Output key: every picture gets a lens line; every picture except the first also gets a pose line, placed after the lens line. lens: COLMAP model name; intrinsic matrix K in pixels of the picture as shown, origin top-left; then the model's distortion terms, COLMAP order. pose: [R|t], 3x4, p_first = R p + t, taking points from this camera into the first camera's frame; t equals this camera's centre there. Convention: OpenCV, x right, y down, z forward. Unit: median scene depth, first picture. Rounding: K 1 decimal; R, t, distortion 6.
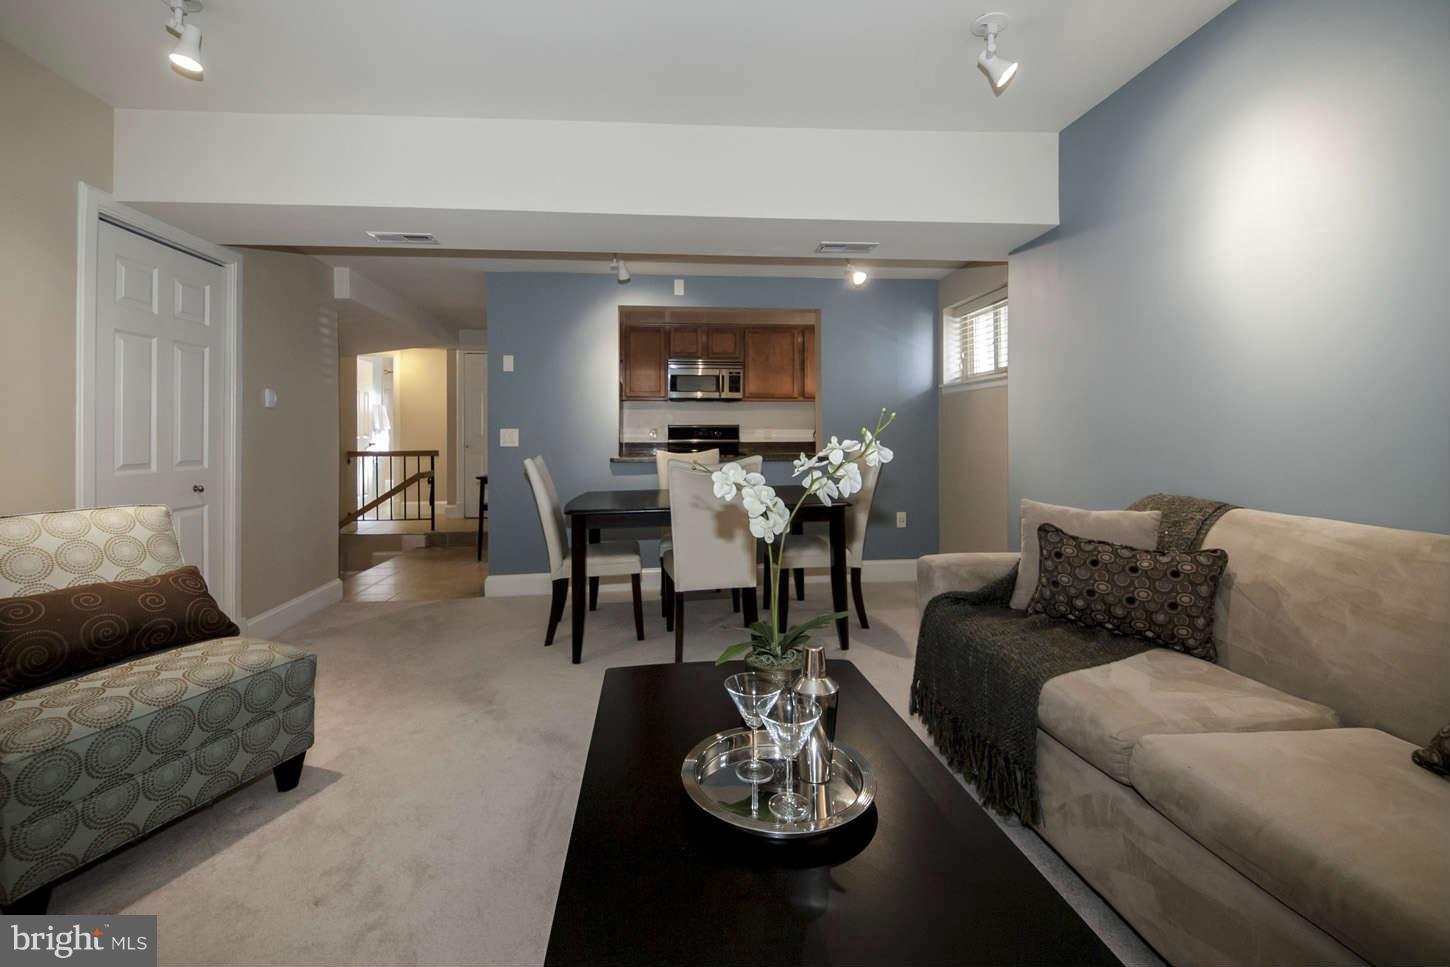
lens RADIAL K [[621.6, 0, 722.2], [0, 621.6, 432.5], [0, 0, 1]] dist [-0.000343, 0.000002]
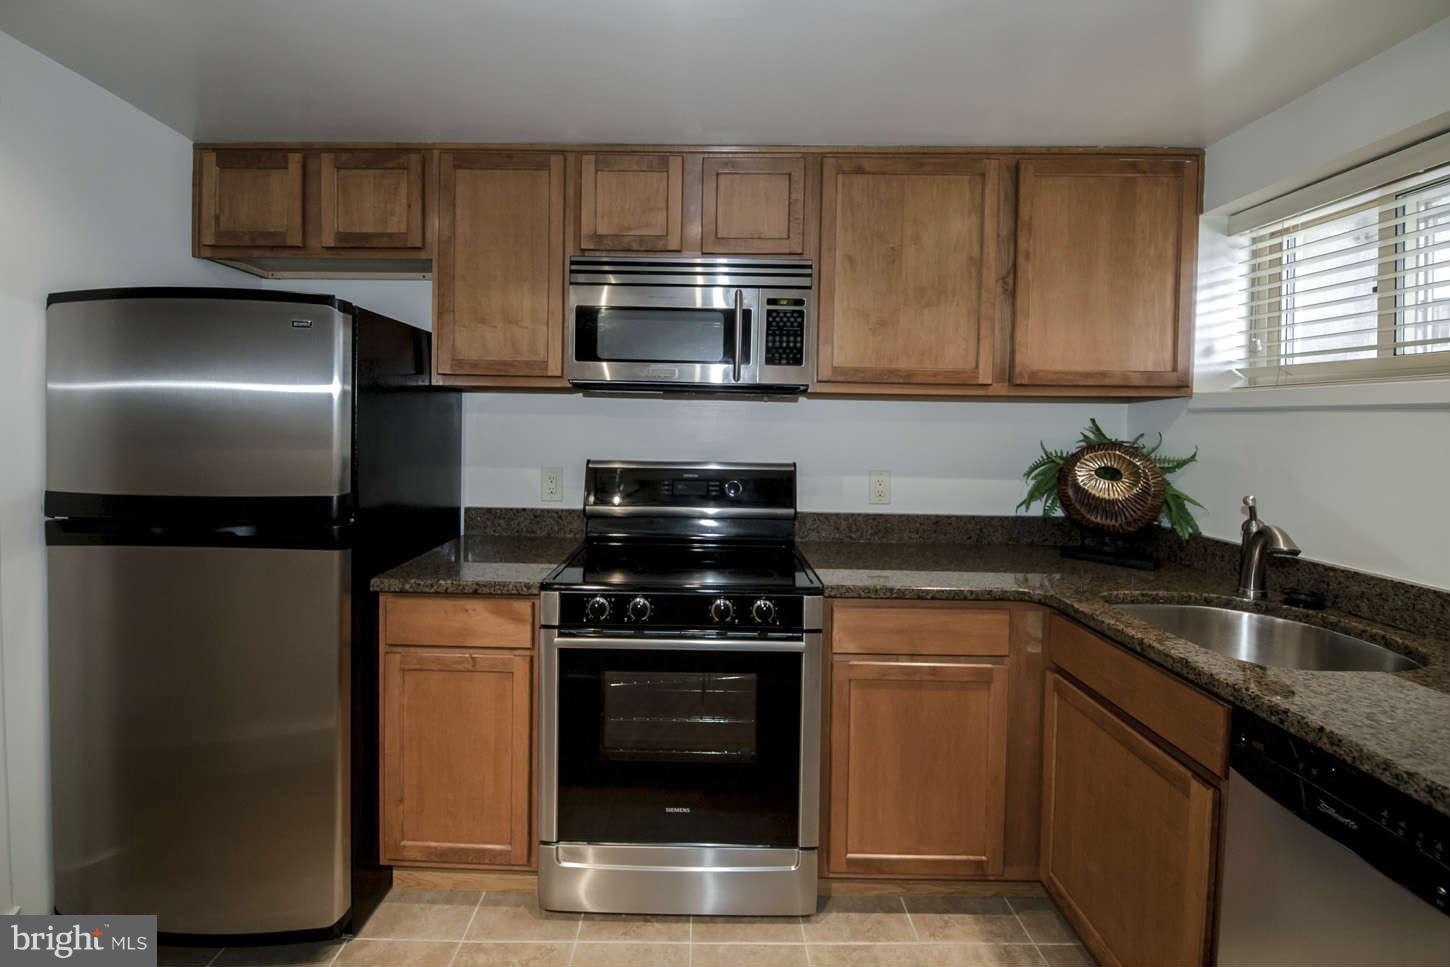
lens RADIAL K [[621.6, 0, 722.2], [0, 621.6, 432.5], [0, 0, 1]] dist [-0.000343, 0.000002]
pose [[0.993186, 0.023900, -0.114061, 0.025201], [-0.020412, 0.999291, 0.031648, -0.040490], [0.114737, -0.029104, 0.992970, 0.687835]]
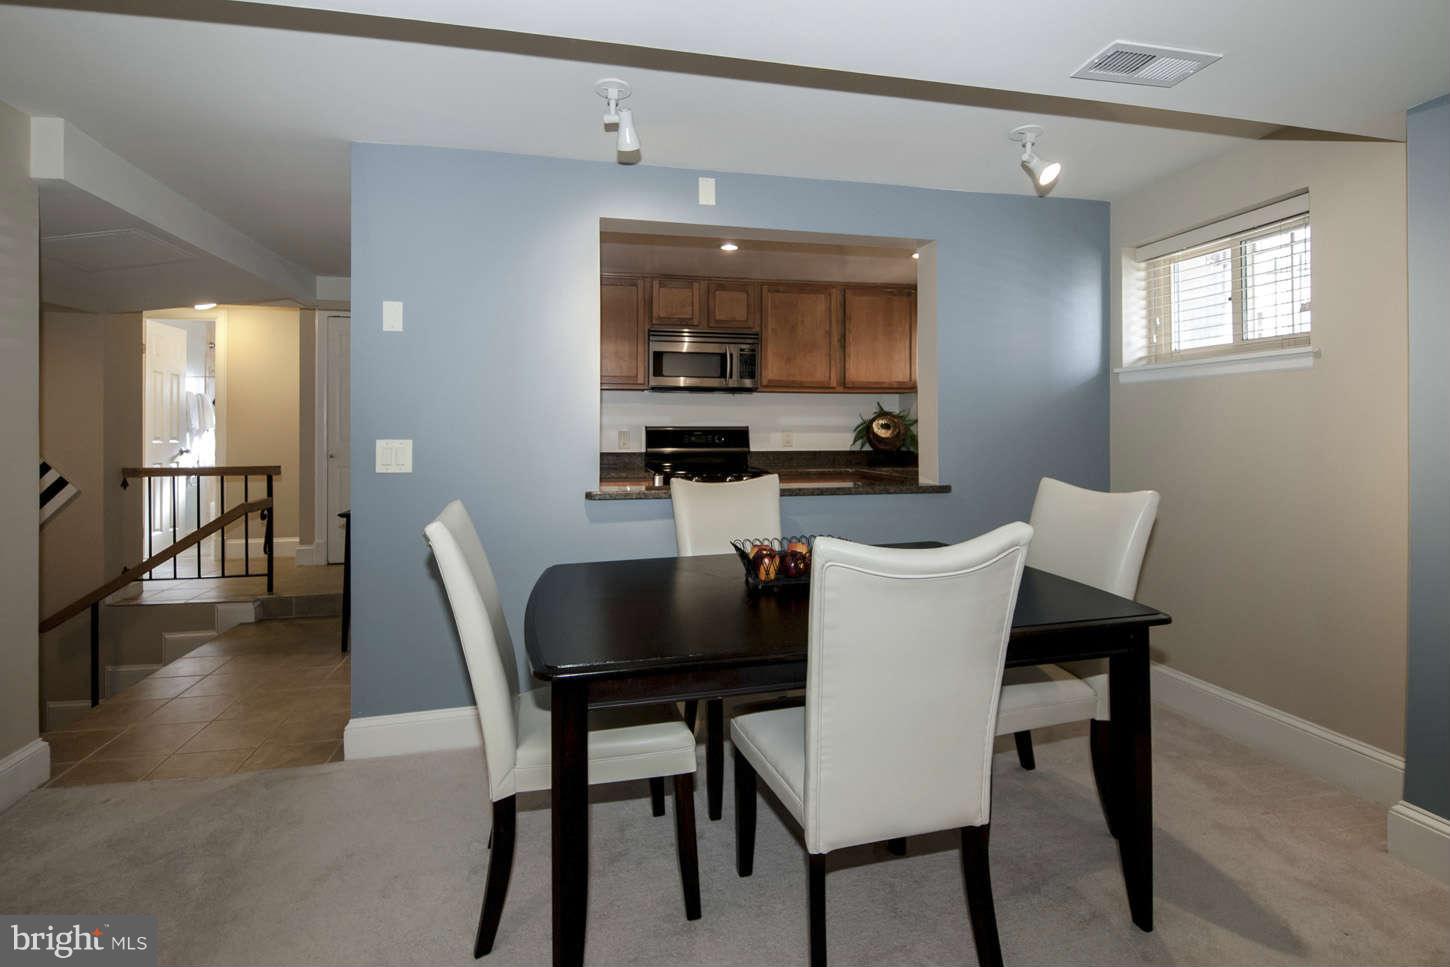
lens RADIAL K [[680.7, 0, 729.4], [0, 680.7, 429.4], [0, 0, 1]] dist [-0.002398, -0.000211]
pose [[0.993256, 0.002781, 0.115912, -0.085414], [-0.003028, 0.999994, 0.001952, -0.010970], [-0.115906, -0.002290, 0.993258, 0.265136]]
